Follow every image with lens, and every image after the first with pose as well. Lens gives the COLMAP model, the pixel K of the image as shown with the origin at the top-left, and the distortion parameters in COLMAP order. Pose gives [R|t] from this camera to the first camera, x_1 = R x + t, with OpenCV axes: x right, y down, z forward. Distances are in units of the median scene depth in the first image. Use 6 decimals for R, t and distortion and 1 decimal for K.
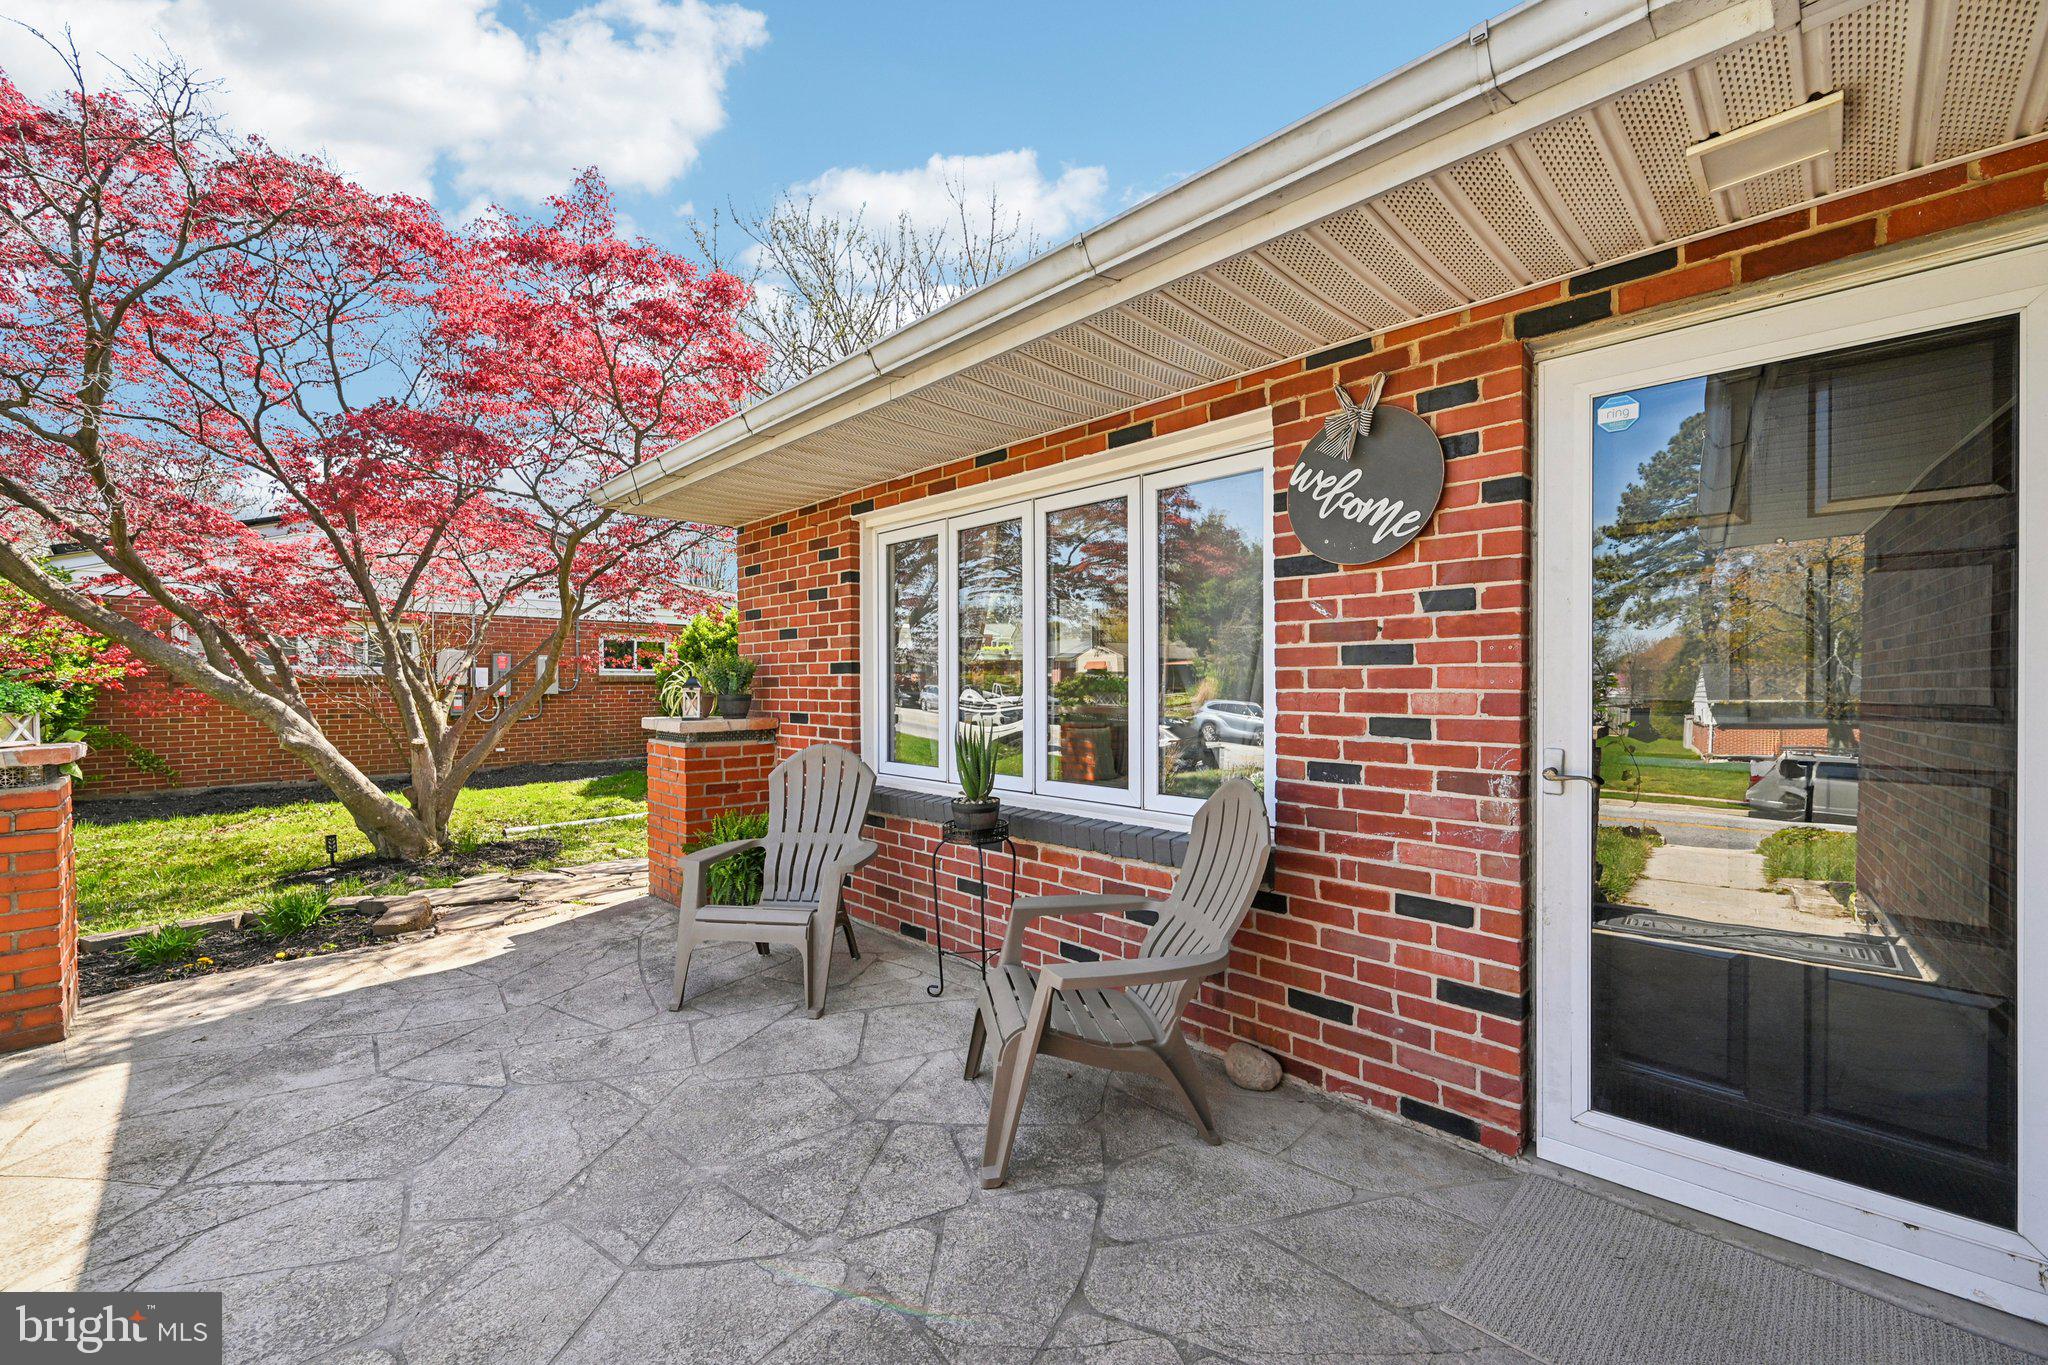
lens RADIAL K [[804.3, 0, 1034.8], [0, 804.3, 685.4], [0, 0, 1]] dist [0.000191, 0.000496]
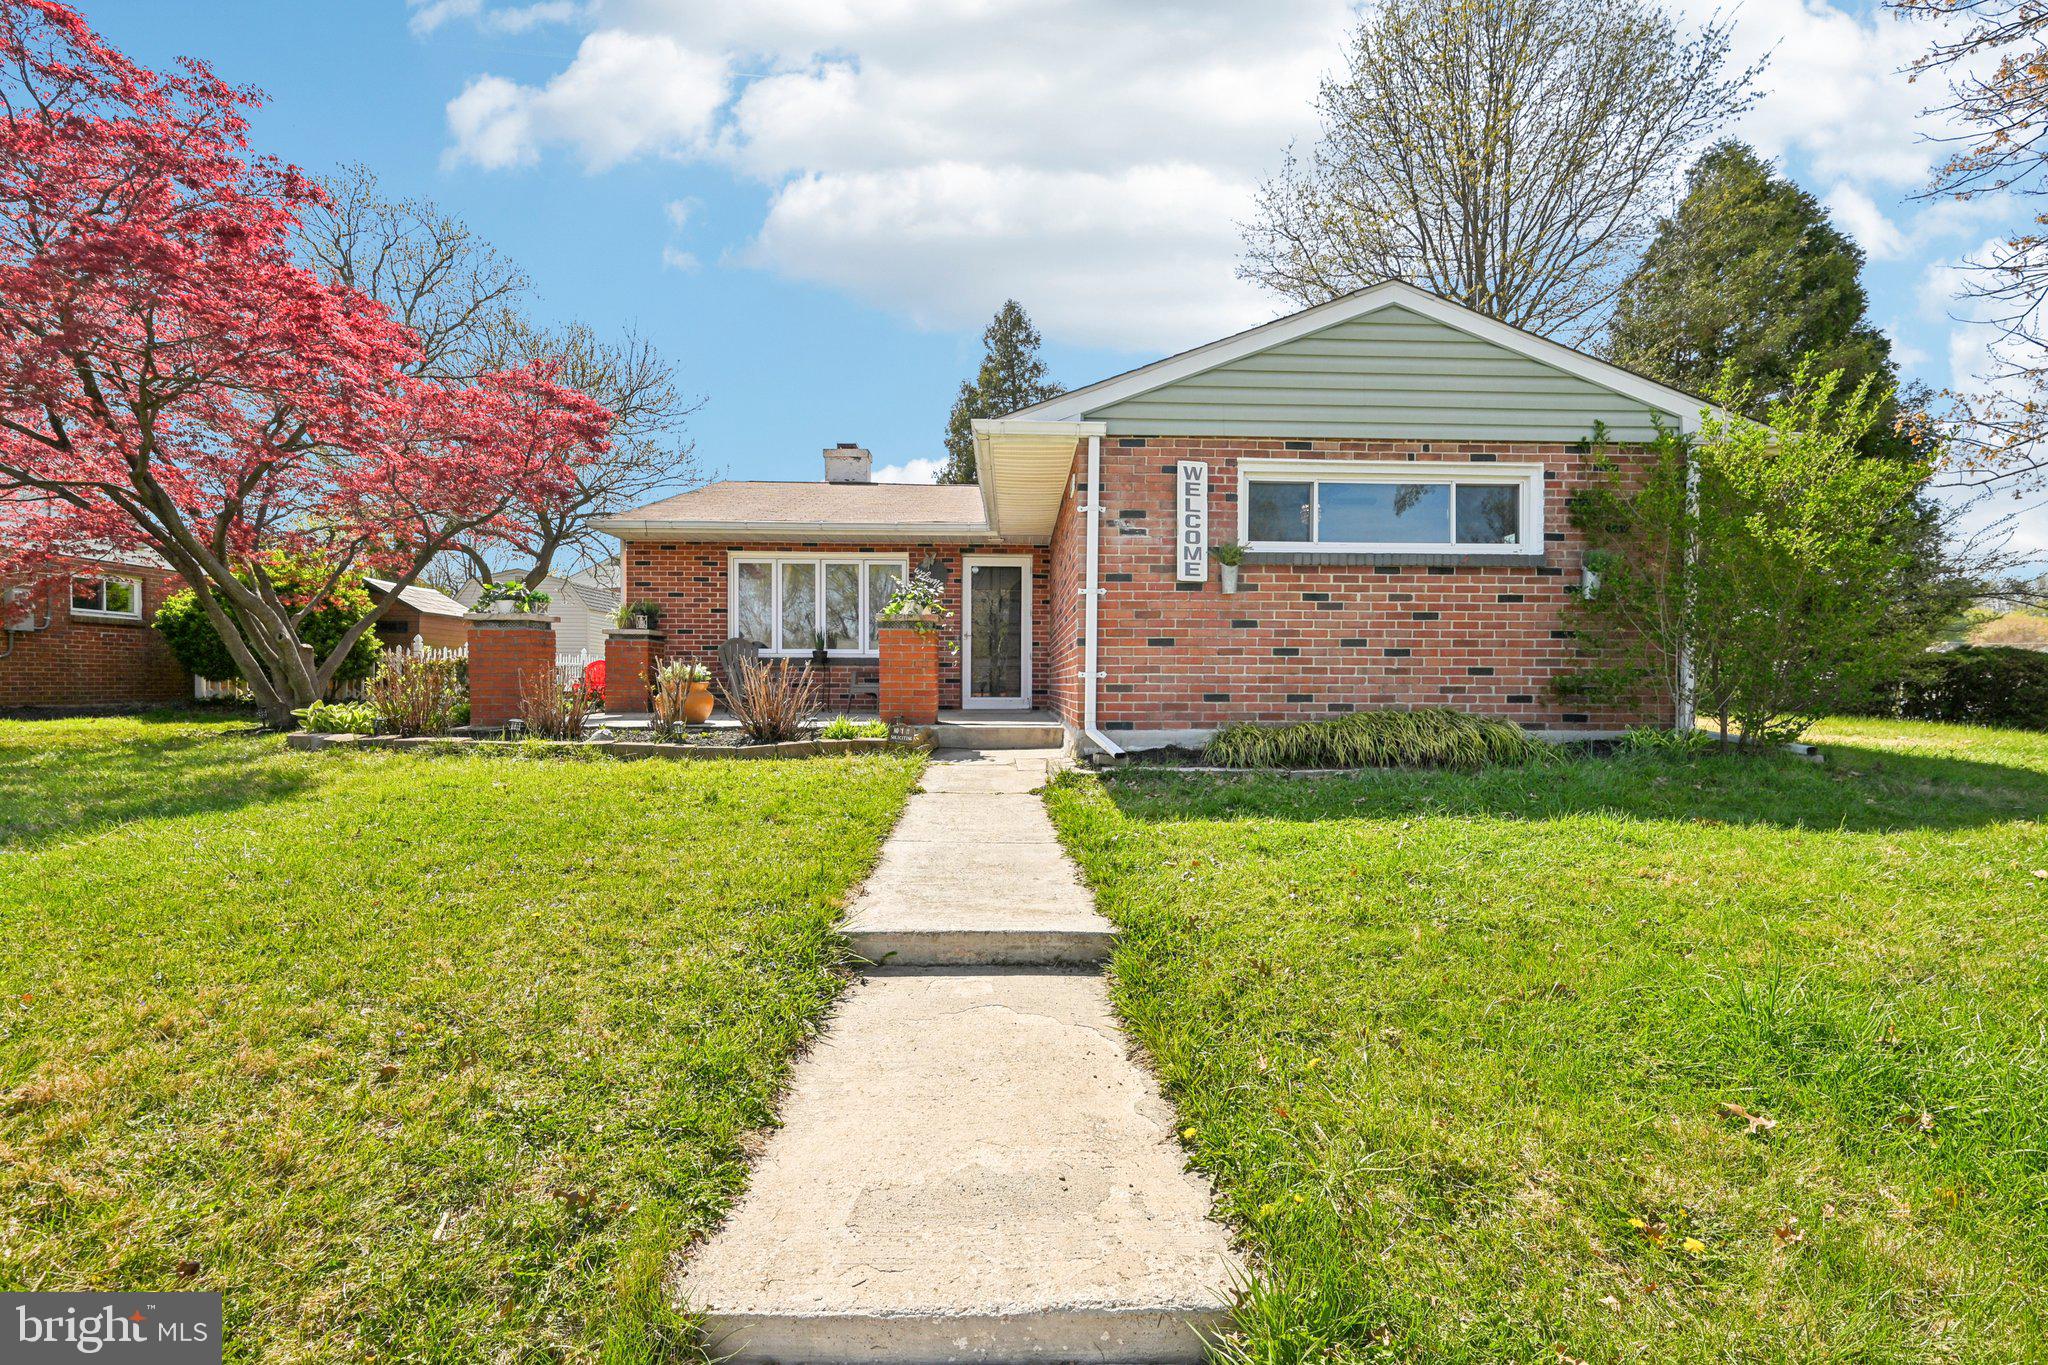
lens RADIAL K [[929.9, 0, 1024.0], [0, 929.9, 682.5], [0, 0, 1]] dist [-0.001309, -0.000110]
pose [[0.690649, 0.000181, 0.723190, -2.711371], [-0.000212, 1.000000, -0.000048, 0.324356], [-0.723190, -0.000120, 0.690649, -2.708448]]
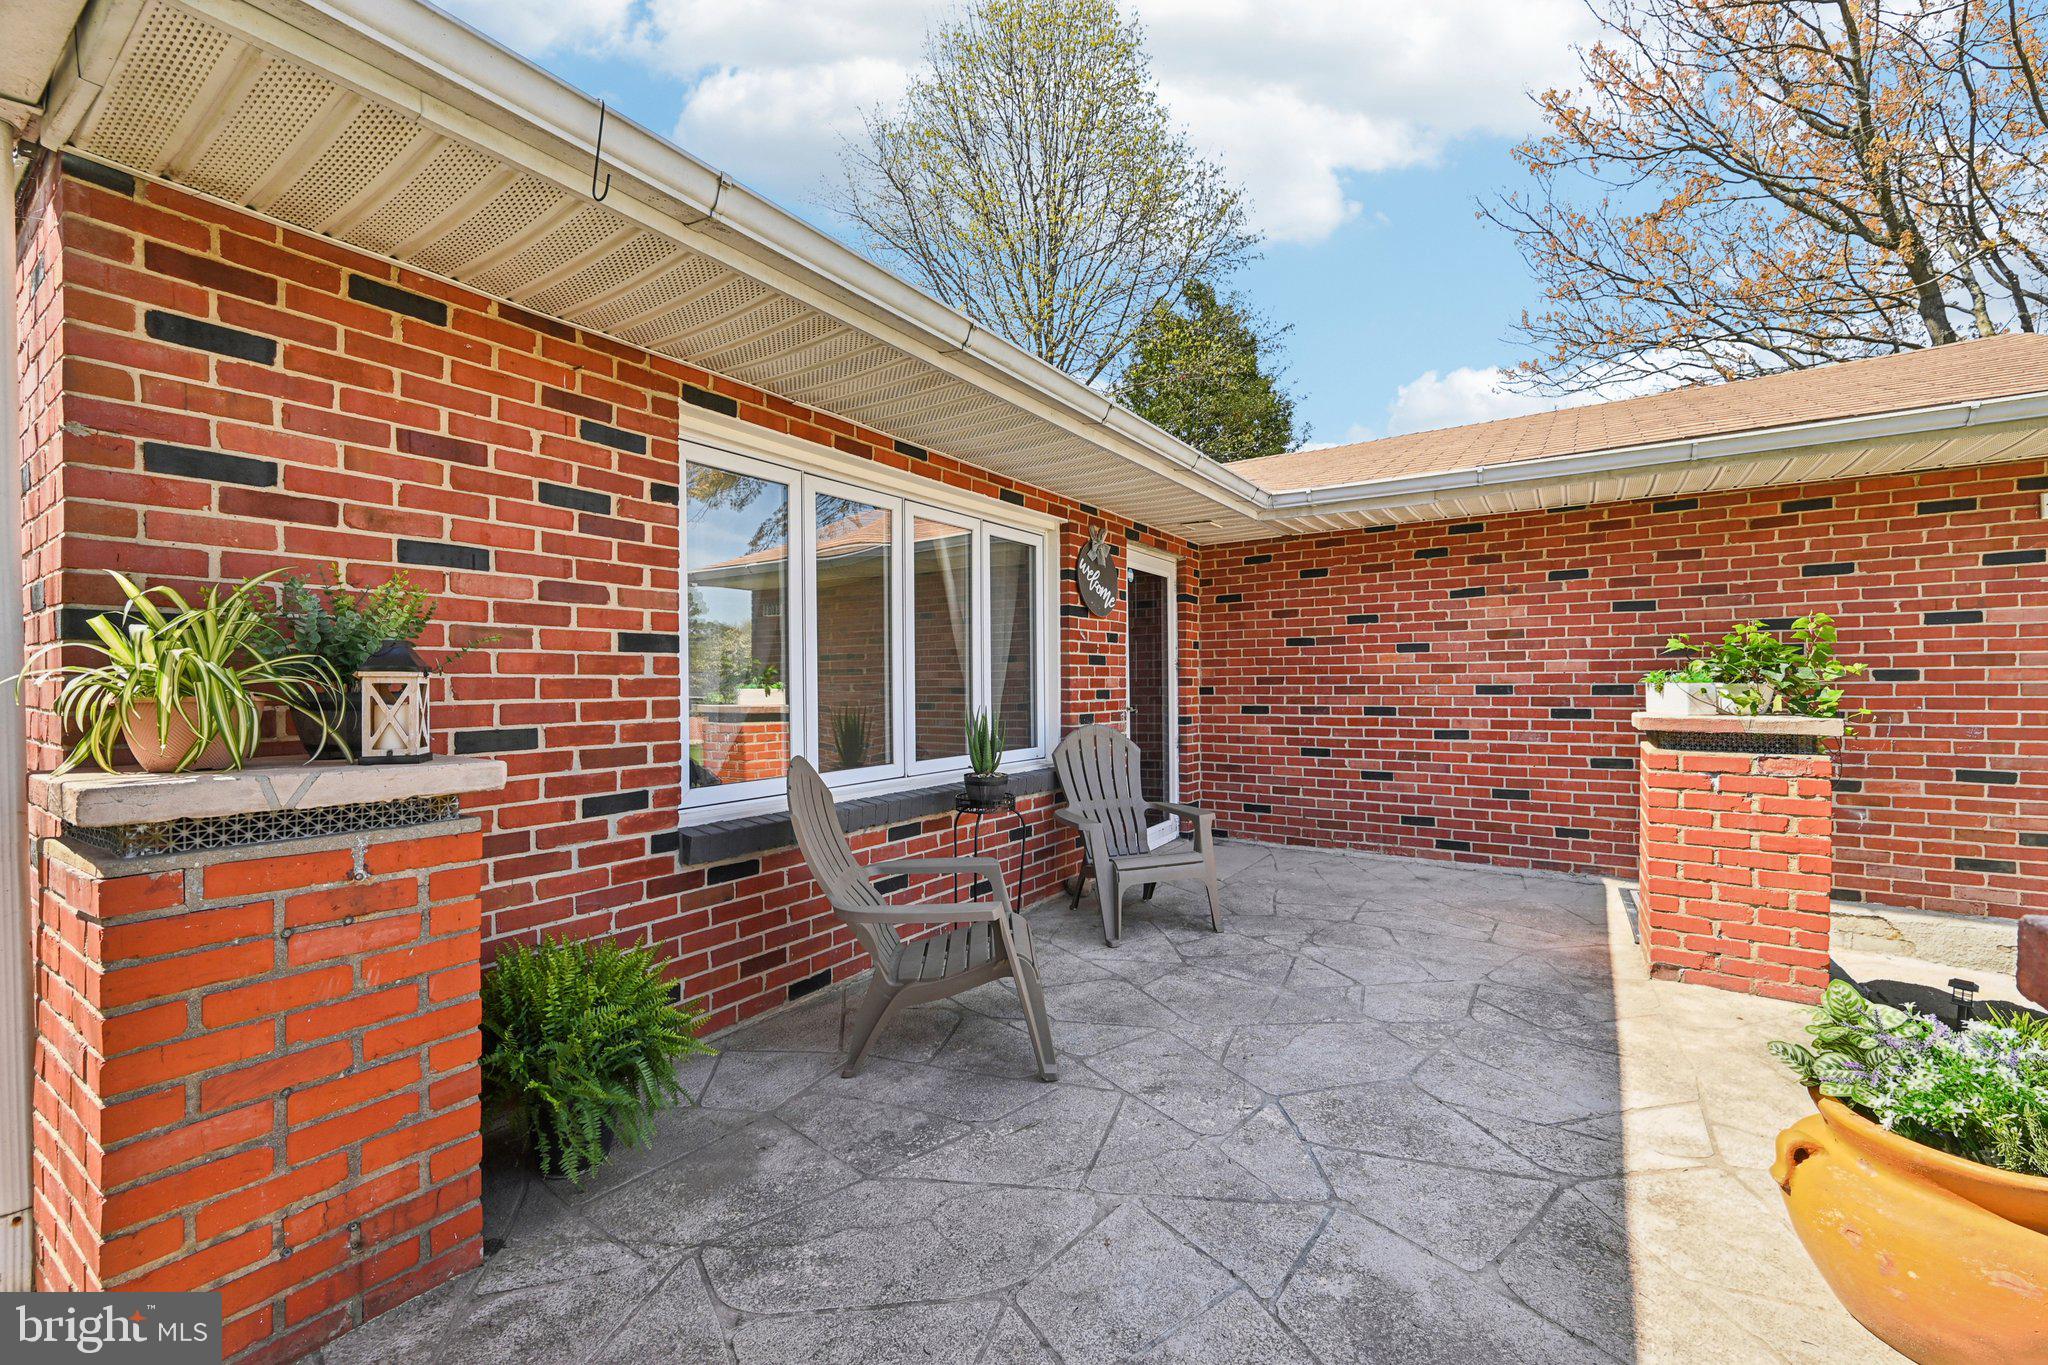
lens RADIAL K [[837.3, 0, 1024.0], [0, 837.3, 682.5], [0, 0, 1]] dist [-0.001715, -0.000128]
pose [[-0.184480, 0.000233, 0.982836, -1.472825], [0.006701, 0.999977, 0.001020, 0.014643], [-0.982813, 0.006774, -0.184477, 1.384872]]
